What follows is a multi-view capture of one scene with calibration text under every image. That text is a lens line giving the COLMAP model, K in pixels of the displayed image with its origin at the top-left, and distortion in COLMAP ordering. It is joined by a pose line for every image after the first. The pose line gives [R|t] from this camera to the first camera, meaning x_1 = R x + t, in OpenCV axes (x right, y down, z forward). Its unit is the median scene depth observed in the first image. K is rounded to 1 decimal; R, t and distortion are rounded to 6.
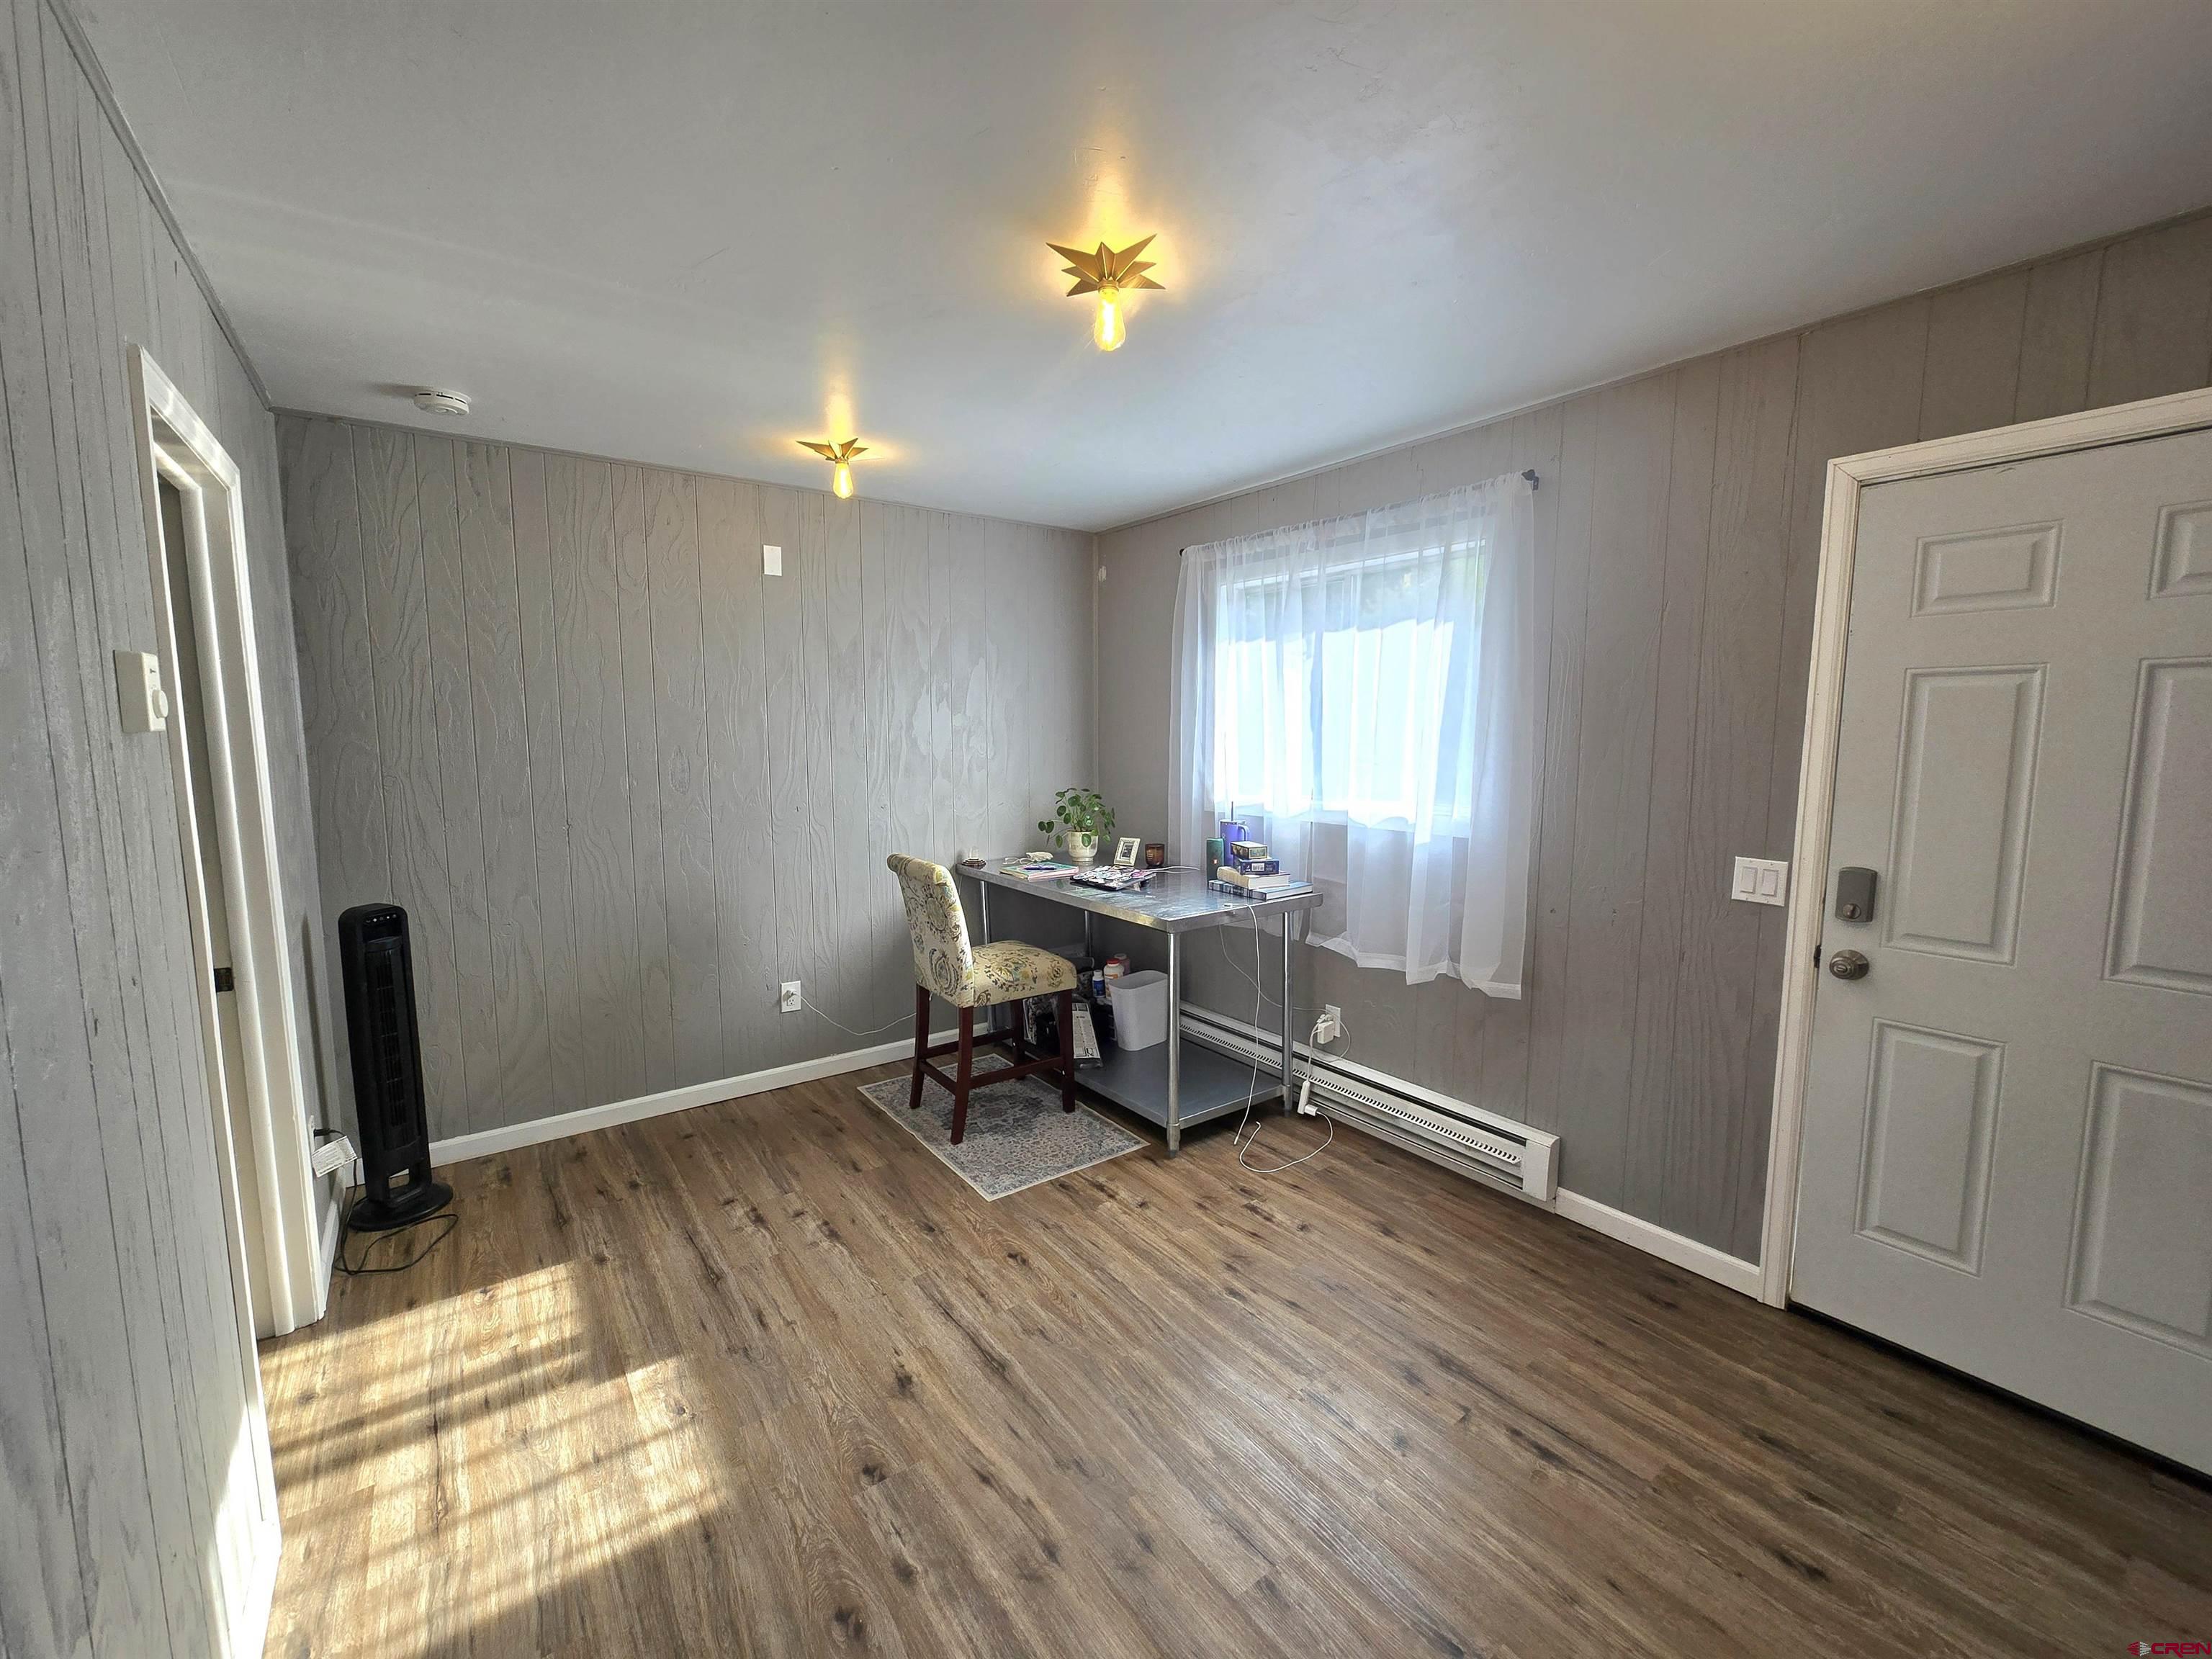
lens RADIAL K [[885.9, 0, 1113.5], [0, 885.9, 824.2], [0, 0, 1]] dist [-0.004137, -0.000236]
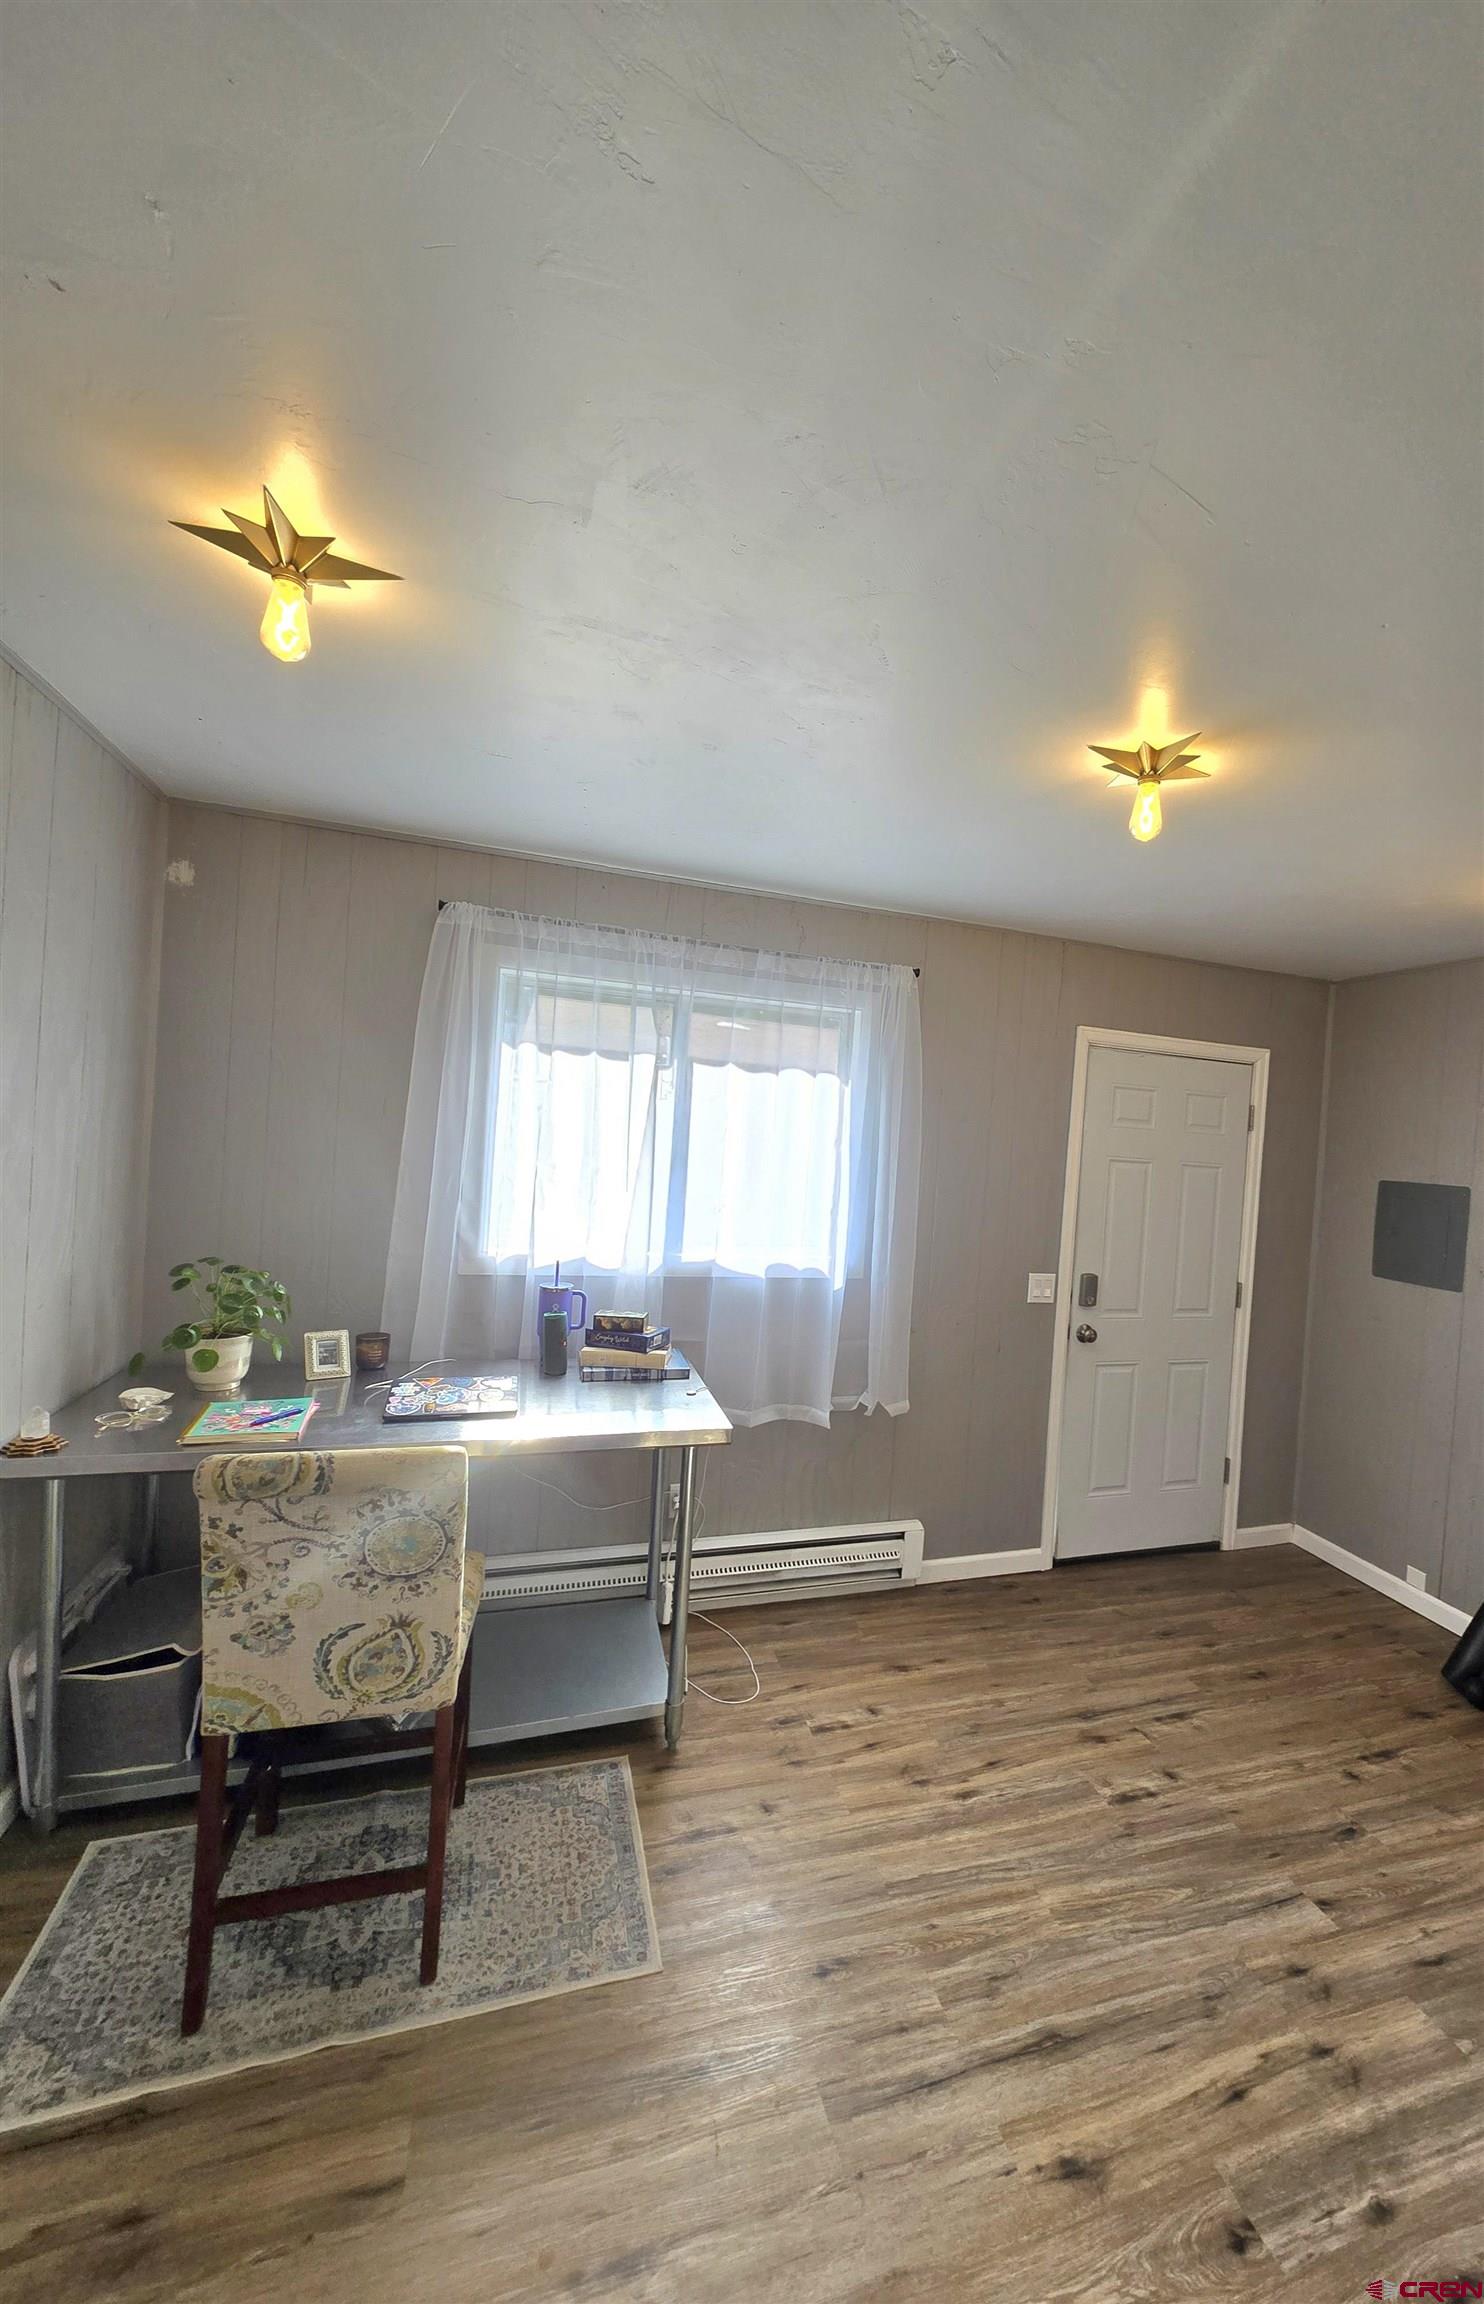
lens RADIAL K [[946.4, 0, 858.5], [0, 946.4, 1151.8], [0, 0, 1]] dist [-0.016430, 0.008200]
pose [[0.291780, 0.009389, 0.956439, -0.899149], [0.039546, 0.998978, -0.021871, -0.144130], [-0.955668, 0.044204, 0.291110, 0.818012]]
